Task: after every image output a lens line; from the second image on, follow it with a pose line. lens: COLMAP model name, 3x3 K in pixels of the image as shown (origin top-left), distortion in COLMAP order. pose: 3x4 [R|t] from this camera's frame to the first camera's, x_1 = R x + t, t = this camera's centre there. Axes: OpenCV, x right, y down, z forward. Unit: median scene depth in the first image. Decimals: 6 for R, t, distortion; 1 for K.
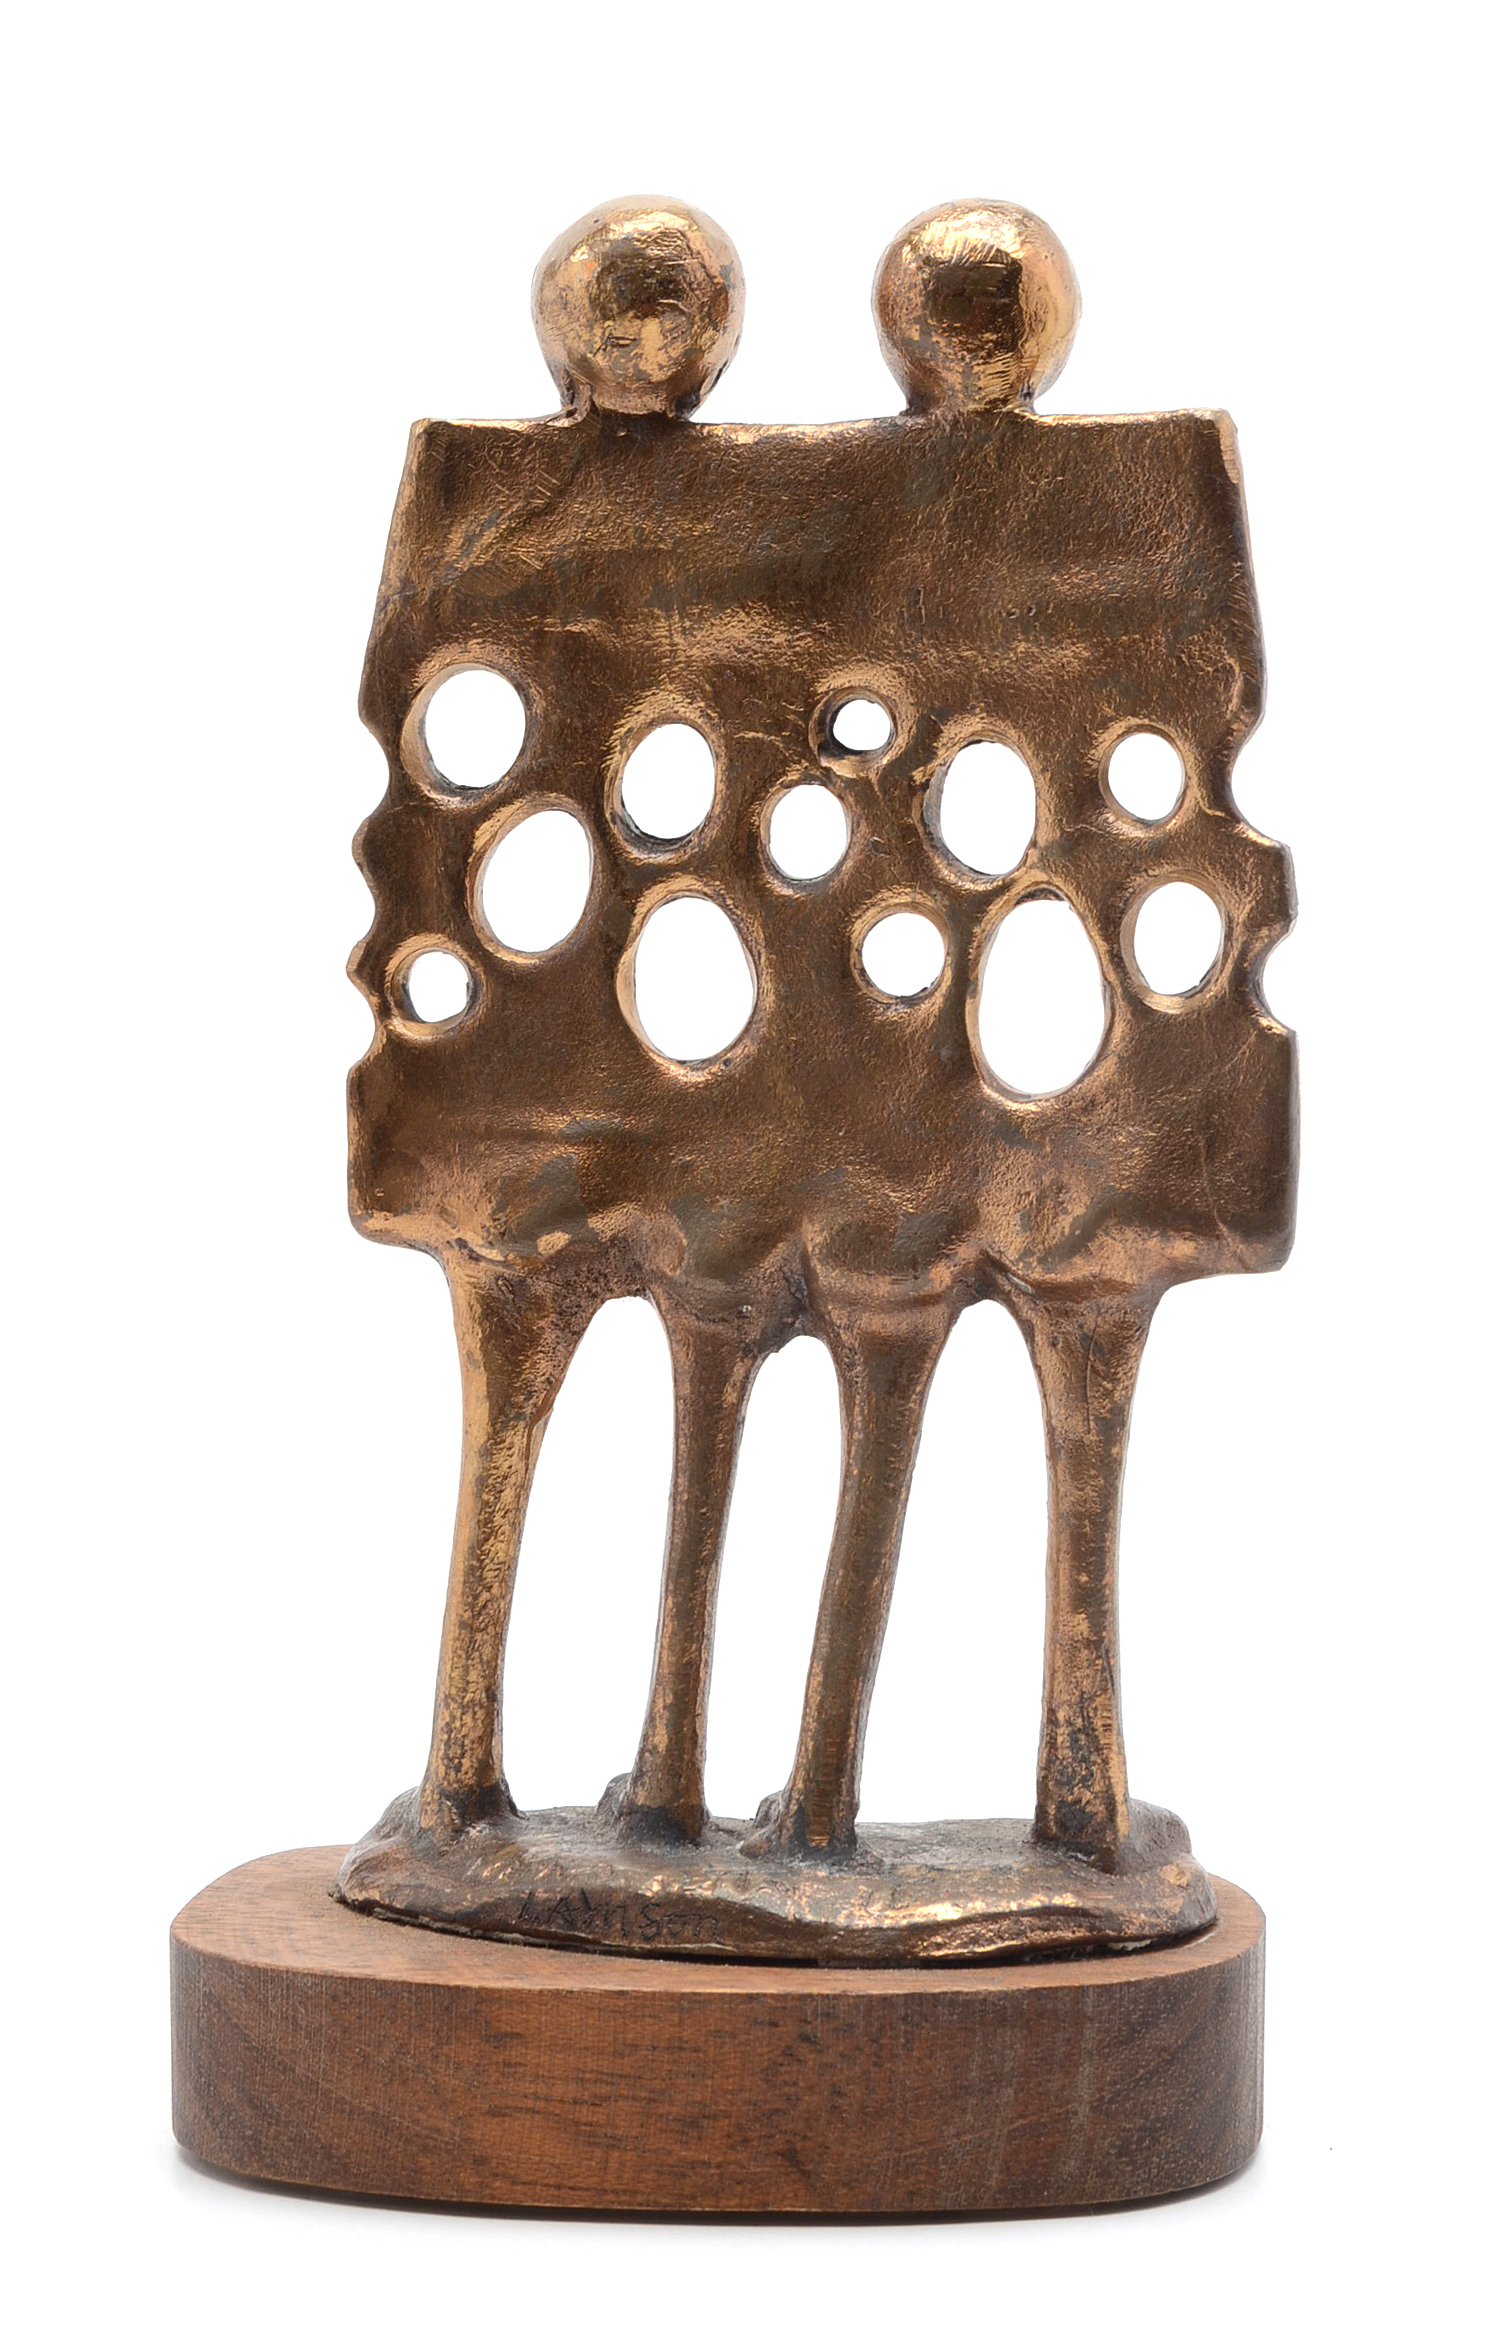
lens RADIAL K [[5354.0, 0, 755.0], [0, 5354.0, 1165.2], [0, 0, 1]] dist [-0.070386, 0.000000]
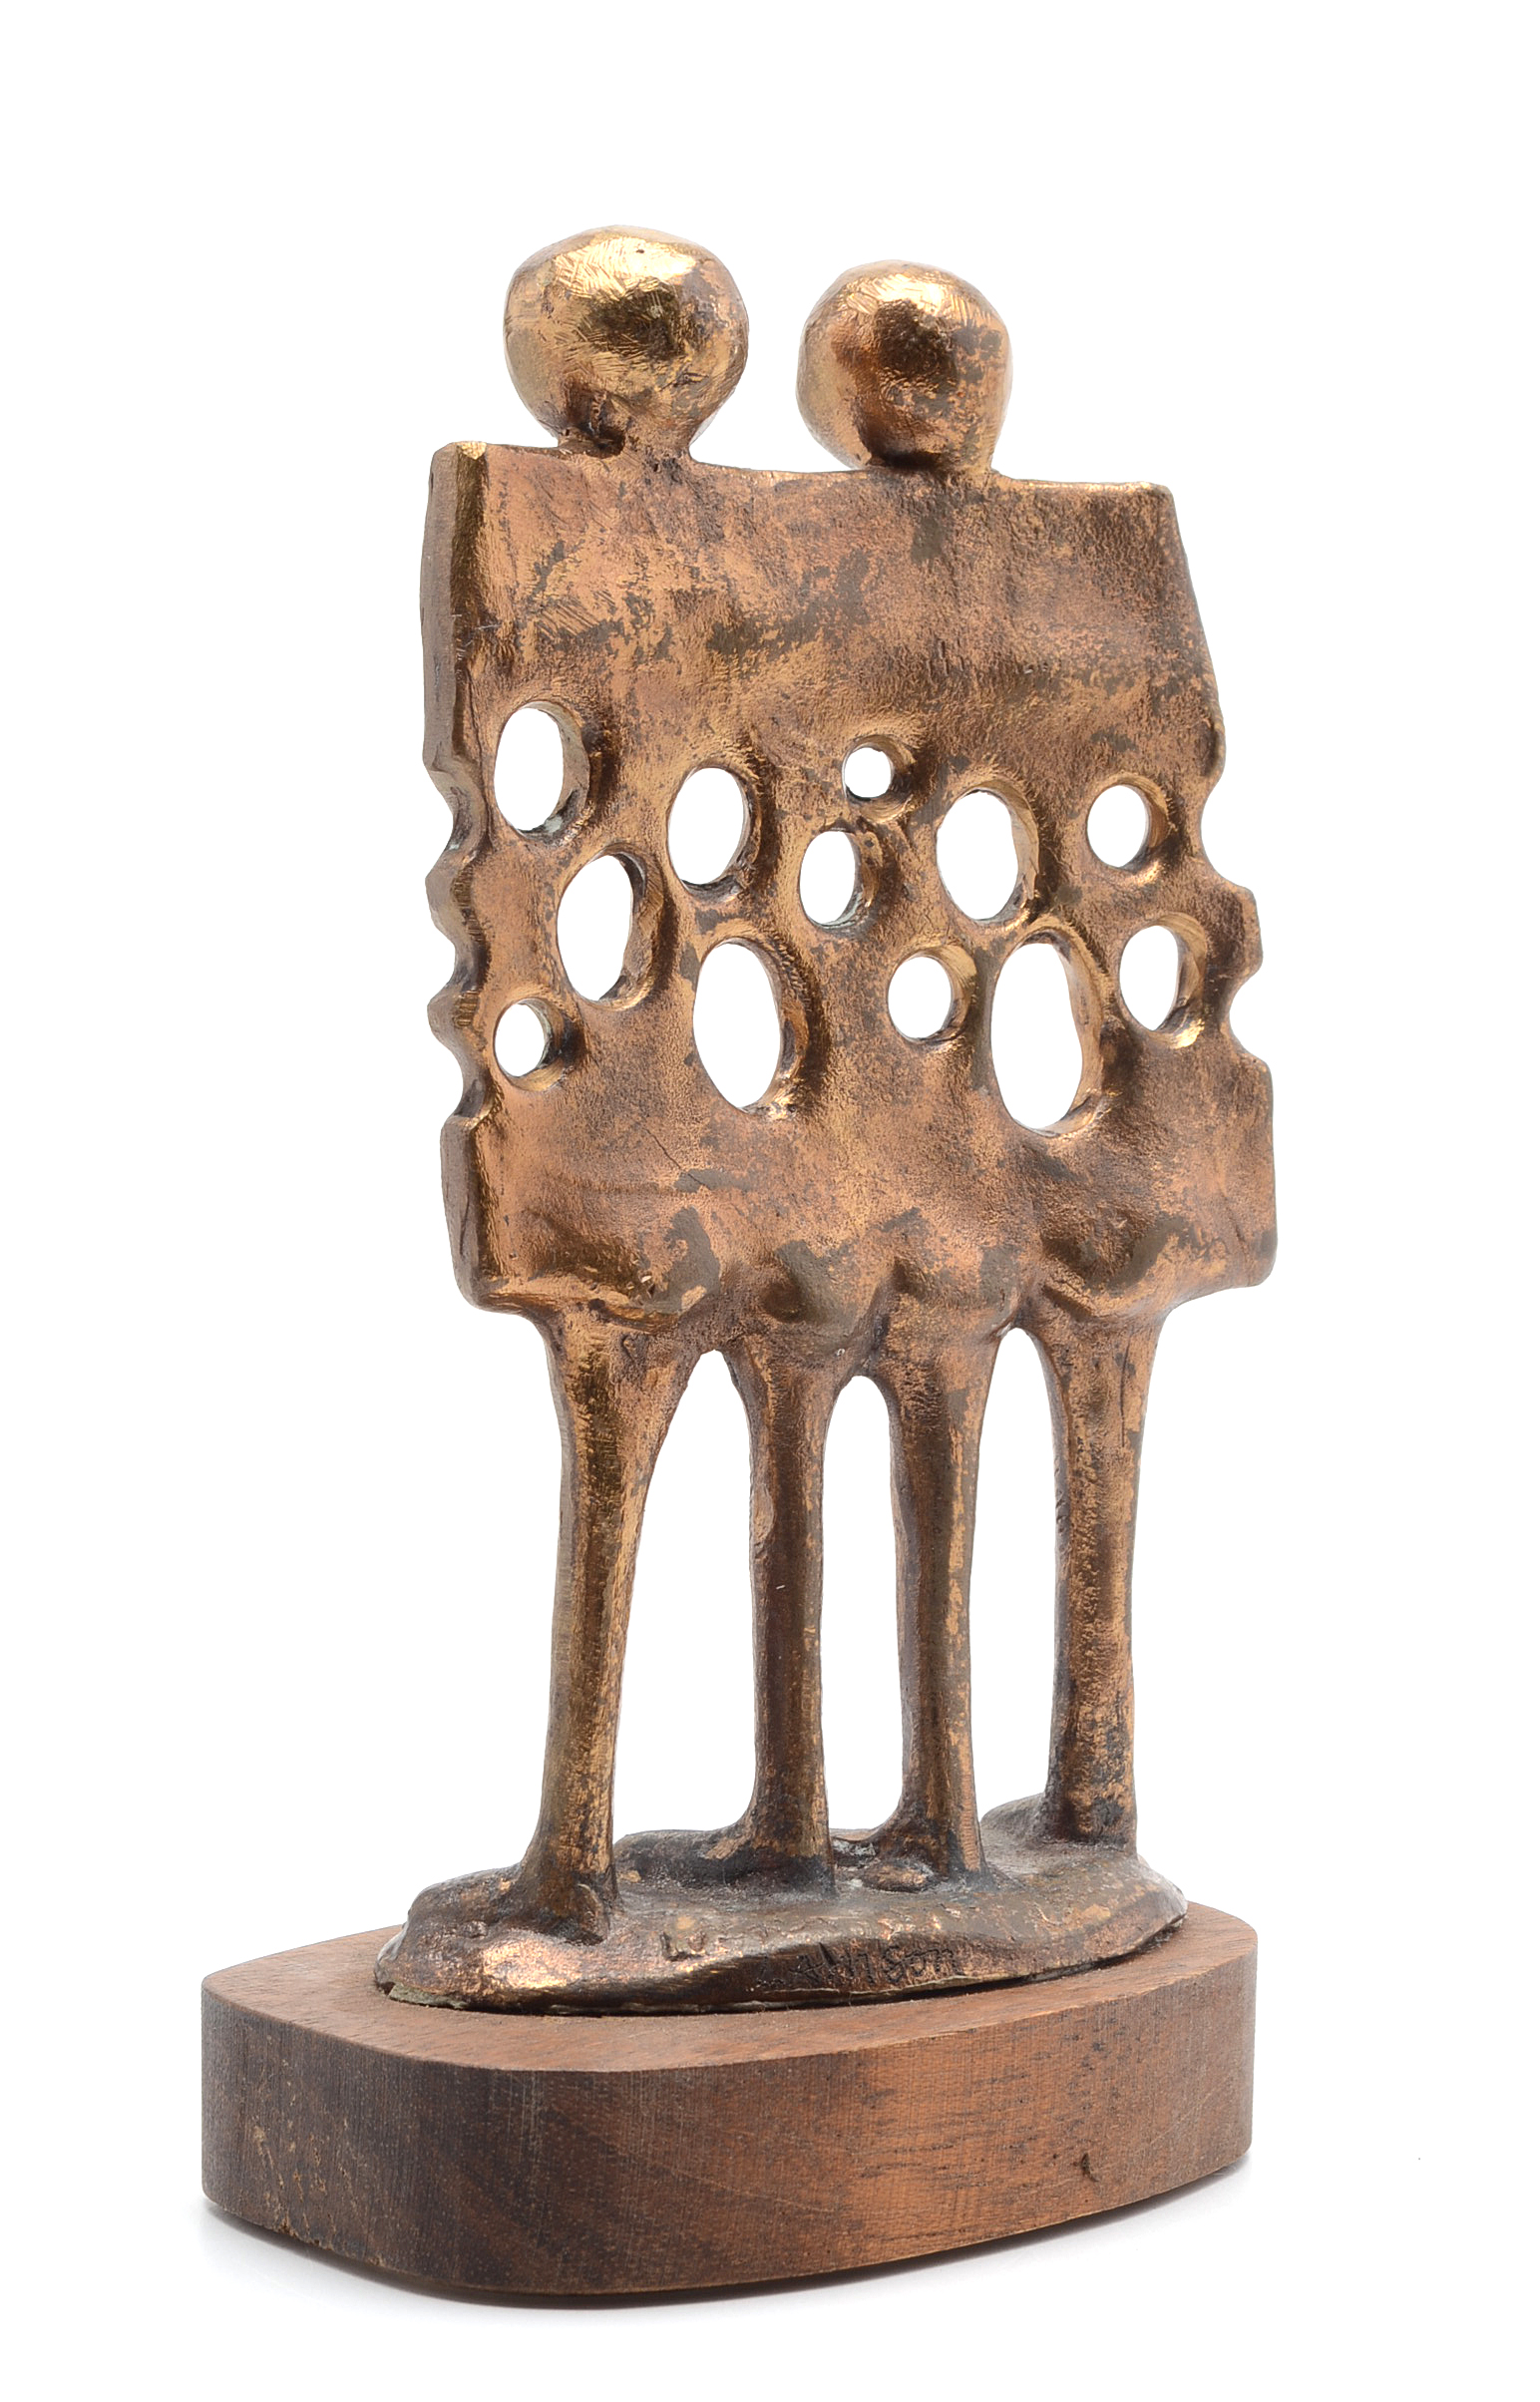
lens RADIAL K [[5467.5, 0, 771.2], [0, 5467.5, 1206.3], [0, 0, 1]] dist [-0.070386, 0.000000]
pose [[0.680871, -0.044209, 0.731068, -0.765744], [0.039235, 0.998945, 0.023867, -0.025756], [-0.731351, 0.012433, 0.681887, 0.310439]]
